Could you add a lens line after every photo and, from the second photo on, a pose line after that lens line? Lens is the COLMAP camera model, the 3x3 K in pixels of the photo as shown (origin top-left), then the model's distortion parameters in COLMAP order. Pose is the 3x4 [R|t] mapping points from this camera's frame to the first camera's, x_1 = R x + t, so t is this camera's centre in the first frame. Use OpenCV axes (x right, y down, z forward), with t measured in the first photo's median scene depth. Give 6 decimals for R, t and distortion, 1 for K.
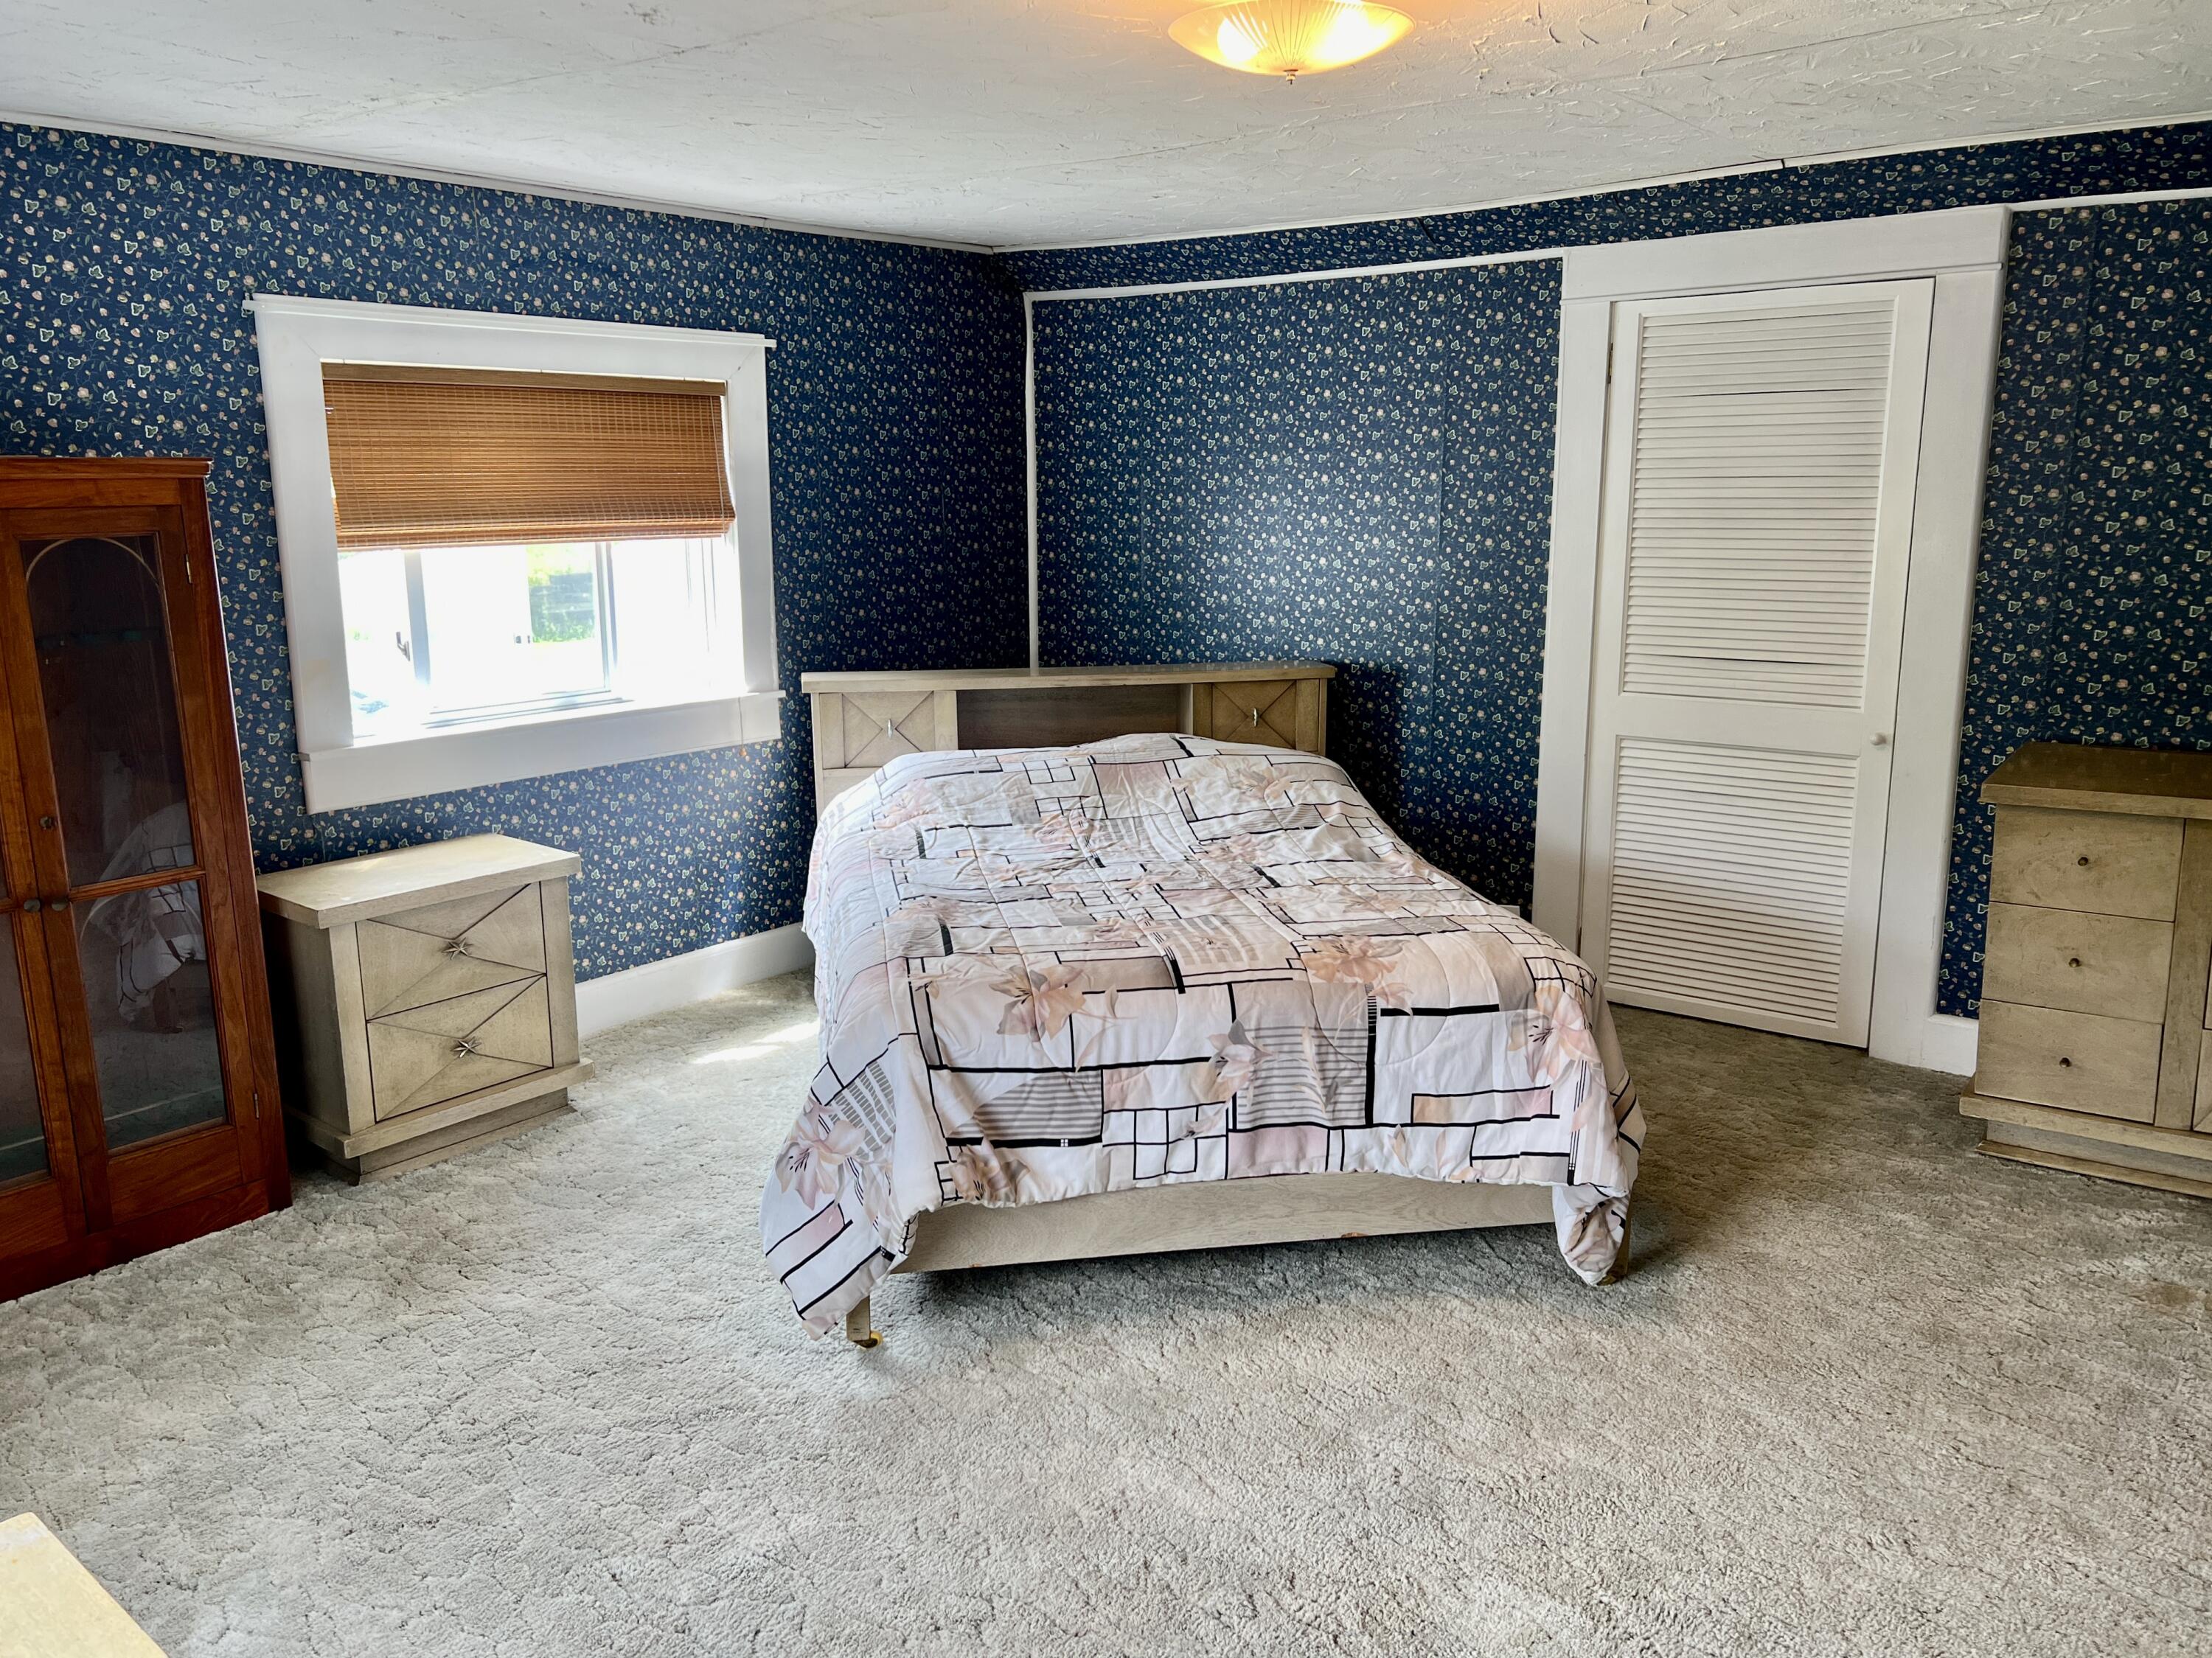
lens RADIAL K [[1649.7, 0, 1085.8], [0, 1649.7, 835.4], [0, 0, 1]] dist [-0.002544, -0.059909]
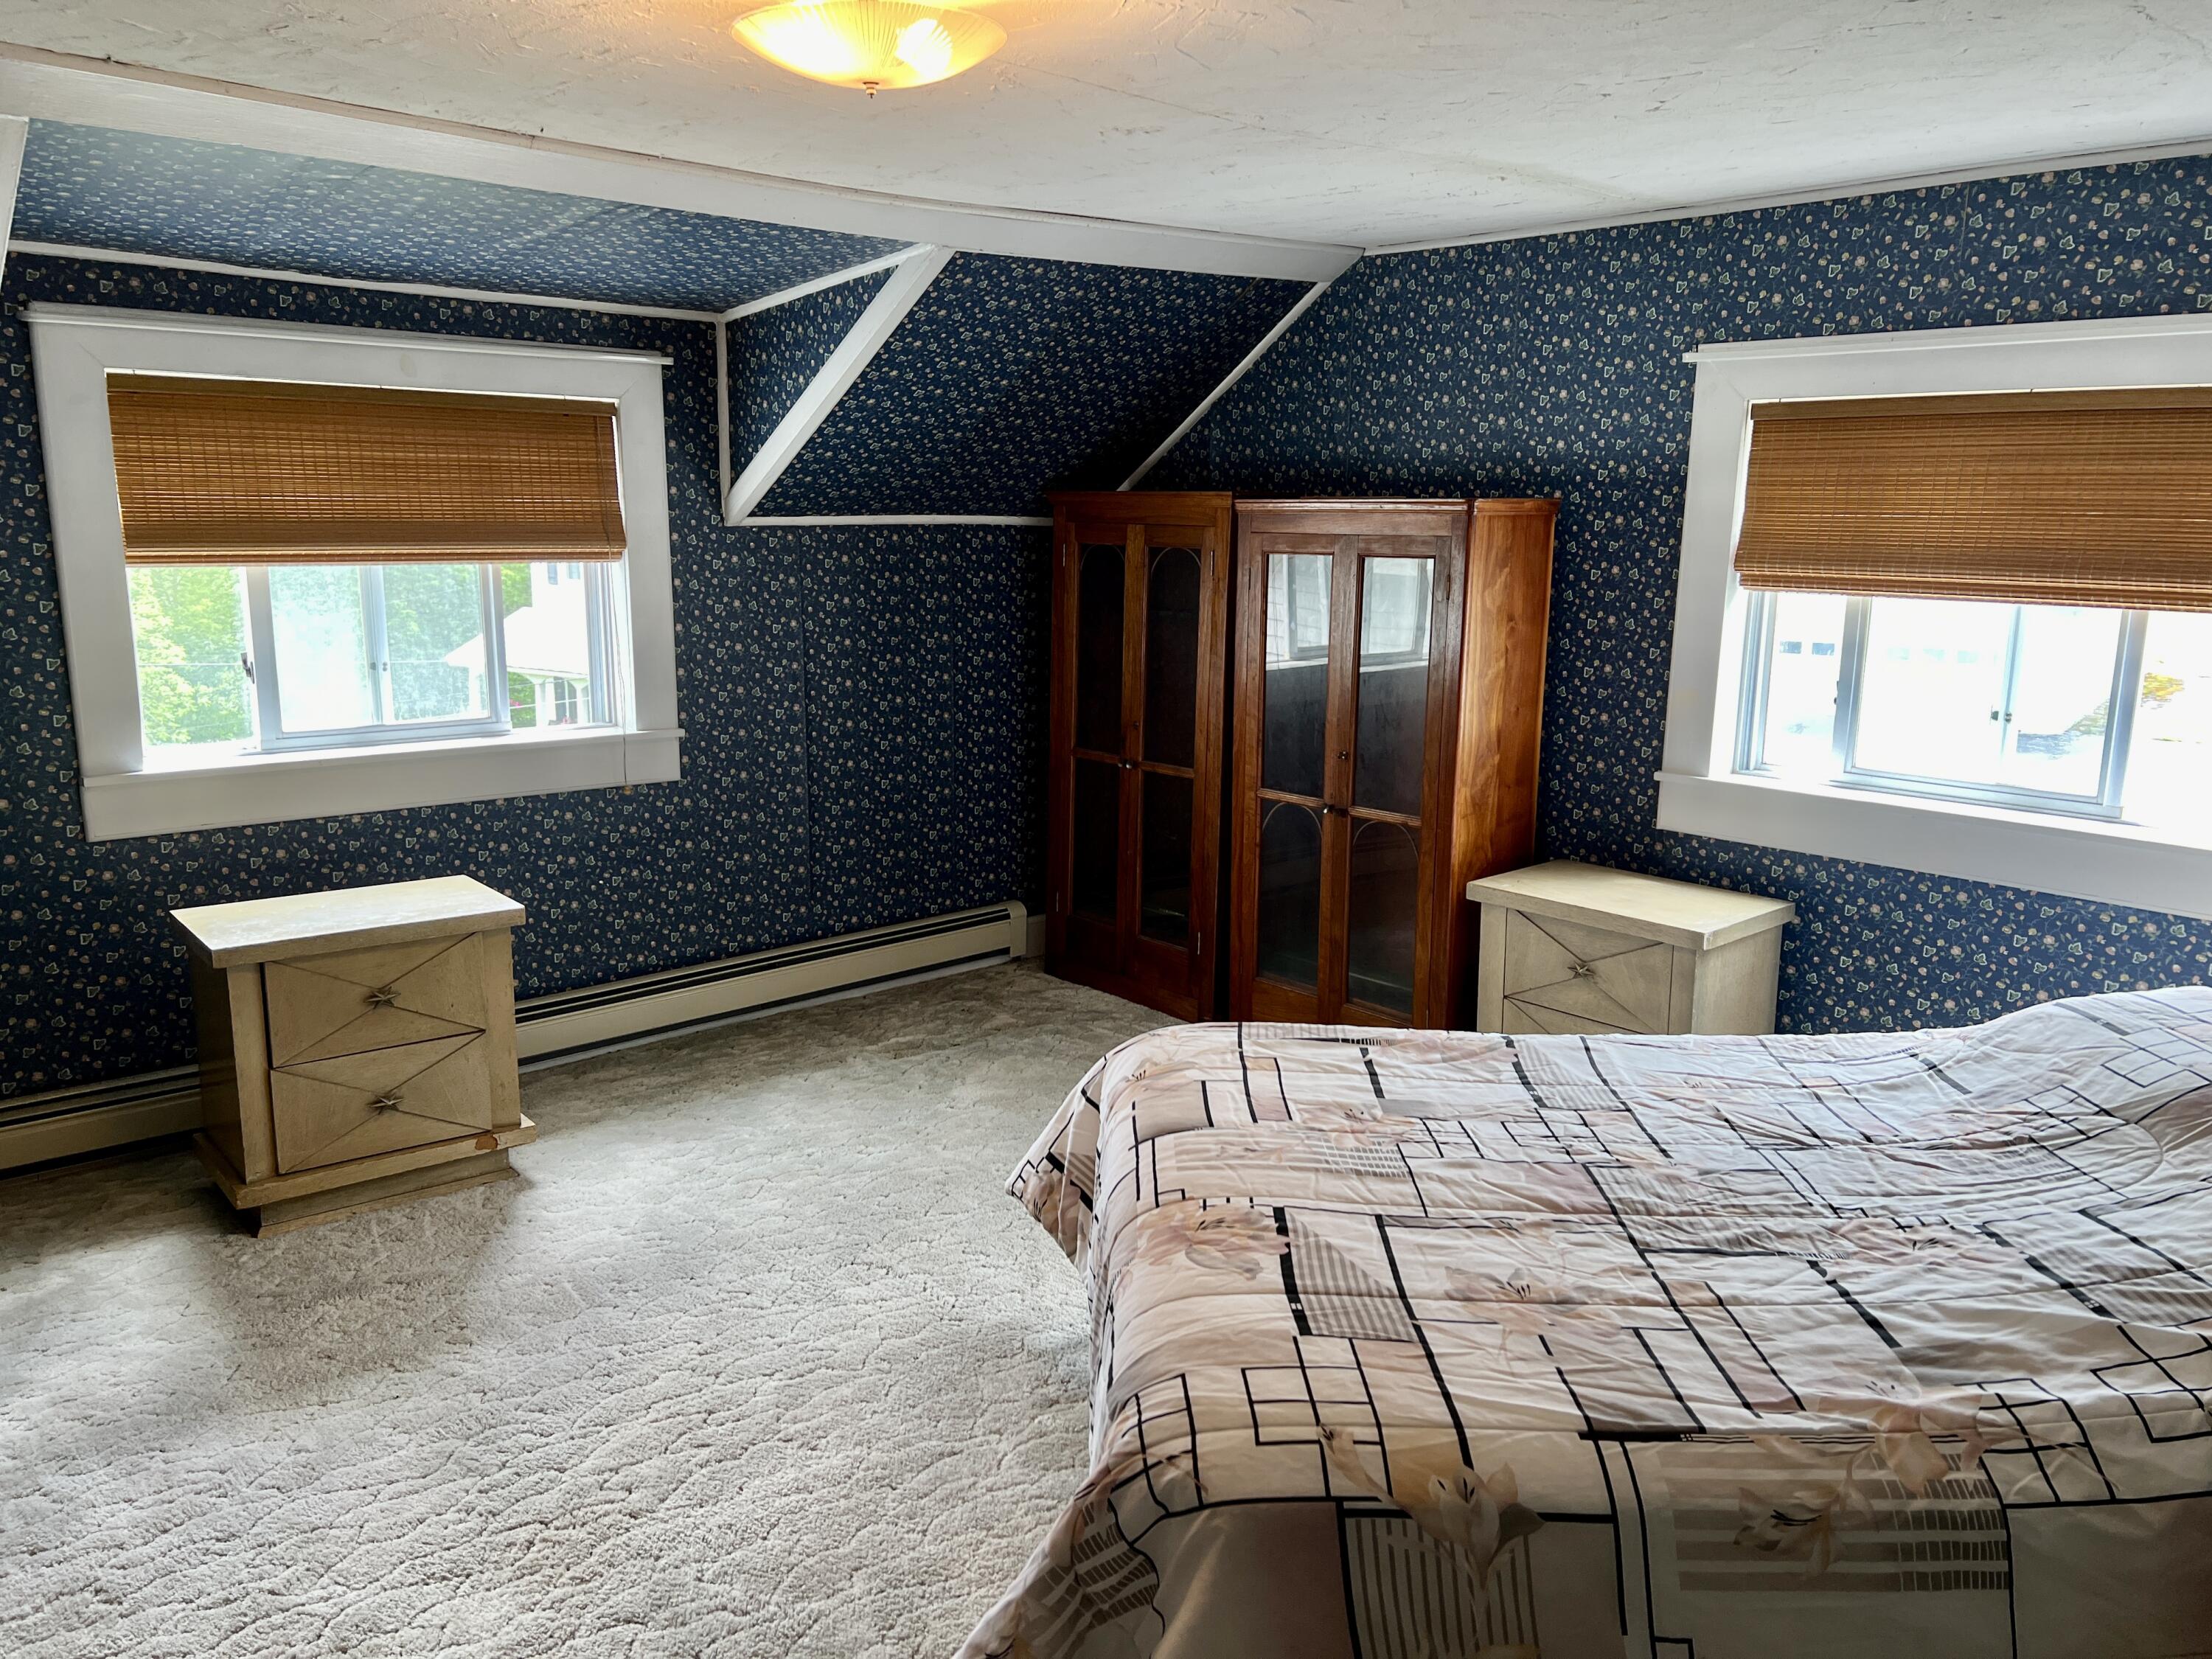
lens RADIAL K [[1649.9, 0, 1085.8], [0, 1649.9, 835.9], [0, 0, 1]] dist [-0.002544, -0.059909]
pose [[-0.214561, 0.198705, -0.956284, 0.643693], [-0.200681, 0.949228, 0.242266, -0.196021], [0.955872, 0.243889, -0.163791, 0.827853]]
